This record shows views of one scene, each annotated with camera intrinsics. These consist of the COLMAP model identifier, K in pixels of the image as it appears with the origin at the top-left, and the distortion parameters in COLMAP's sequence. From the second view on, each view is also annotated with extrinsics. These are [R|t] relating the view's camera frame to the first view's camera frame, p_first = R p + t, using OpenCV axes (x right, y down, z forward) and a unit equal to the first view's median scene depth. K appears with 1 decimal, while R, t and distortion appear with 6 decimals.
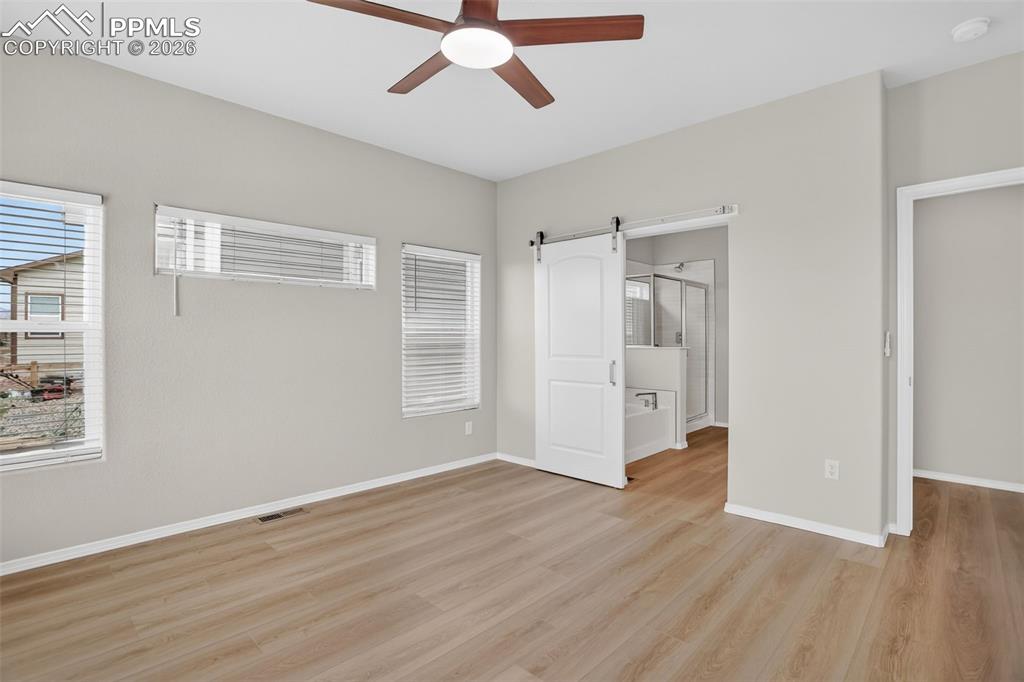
lens RADIAL K [[499.7, 0, 512.3], [0, 499.7, 337.5], [0, 0, 1]] dist [-0.050811, 0.017389]
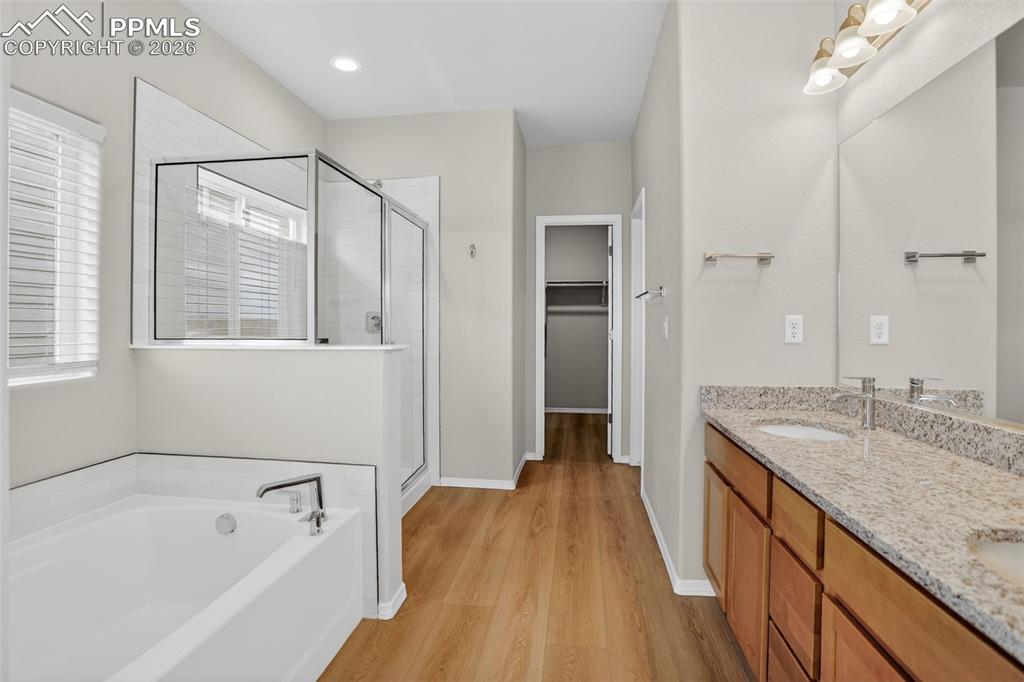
lens RADIAL K [[529.8, 0, 516.7], [0, 529.8, 325.5], [0, 0, 1]] dist [-0.022103, 0.000723]
pose [[0.815183, -0.000315, 0.579204, 0.249702], [-0.000517, 0.999999, 0.001272, 0.007787], [-0.579204, -0.001337, 0.815182, 0.834822]]
